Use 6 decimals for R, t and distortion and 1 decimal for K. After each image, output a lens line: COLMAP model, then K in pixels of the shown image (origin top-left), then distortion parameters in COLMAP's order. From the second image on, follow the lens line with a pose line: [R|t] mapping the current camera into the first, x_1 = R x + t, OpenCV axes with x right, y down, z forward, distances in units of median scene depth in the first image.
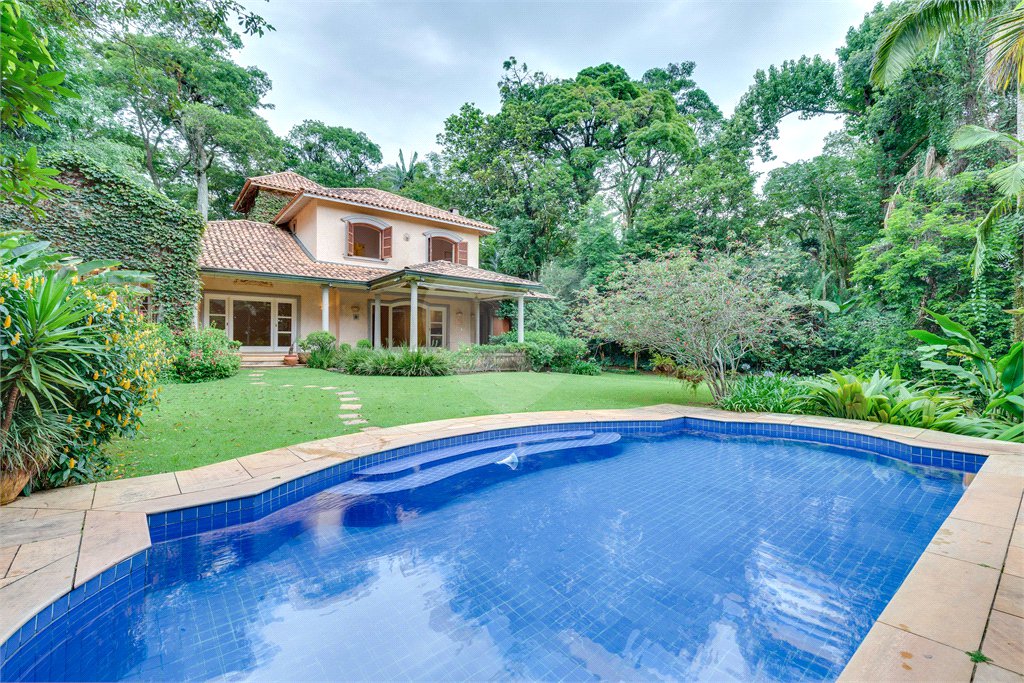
lens RADIAL K [[455.9, 0, 521.1], [0, 455.9, 349.9], [0, 0, 1]] dist [0.006185, 0.000116]
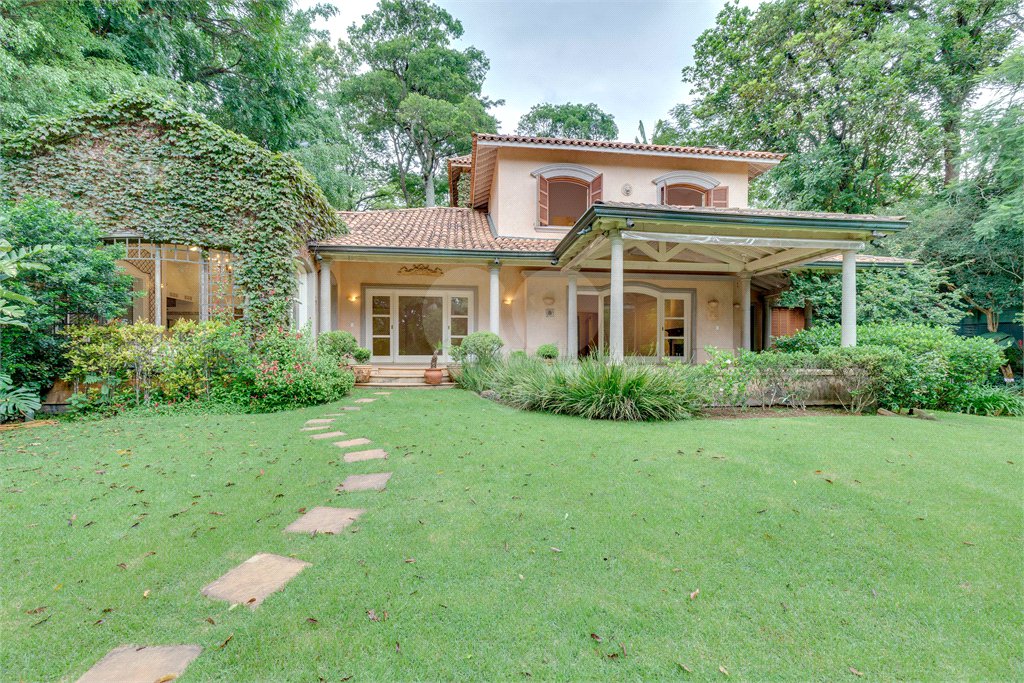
lens RADIAL K [[455.9, 0, 521.1], [0, 455.9, 349.9], [0, 0, 1]] dist [0.006185, 0.000116]
pose [[0.854592, -0.007295, -0.519249, -0.042059], [-0.003265, 0.999806, -0.019421, -0.002555], [0.519290, 0.018292, 0.854402, 0.377363]]
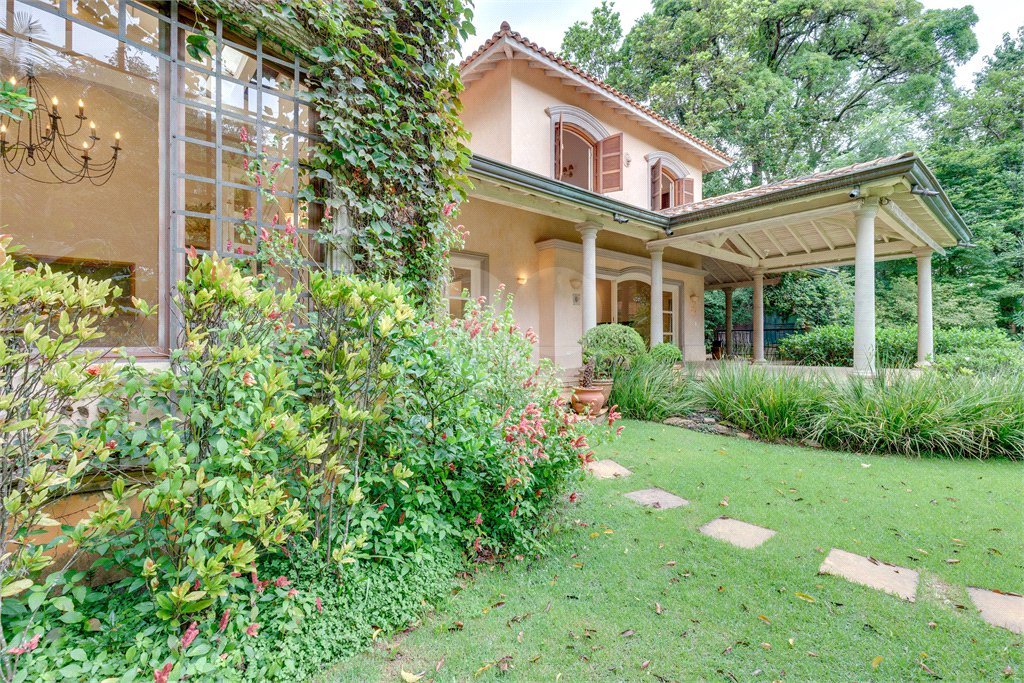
lens RADIAL K [[455.9, 0, 521.1], [0, 455.9, 349.9], [0, 0, 1]] dist [0.006185, 0.000116]
pose [[0.999321, -0.009675, 0.035555, -0.421426], [0.009820, 0.999944, -0.003913, -0.011503], [-0.035515, 0.004259, 0.999360, 0.458840]]
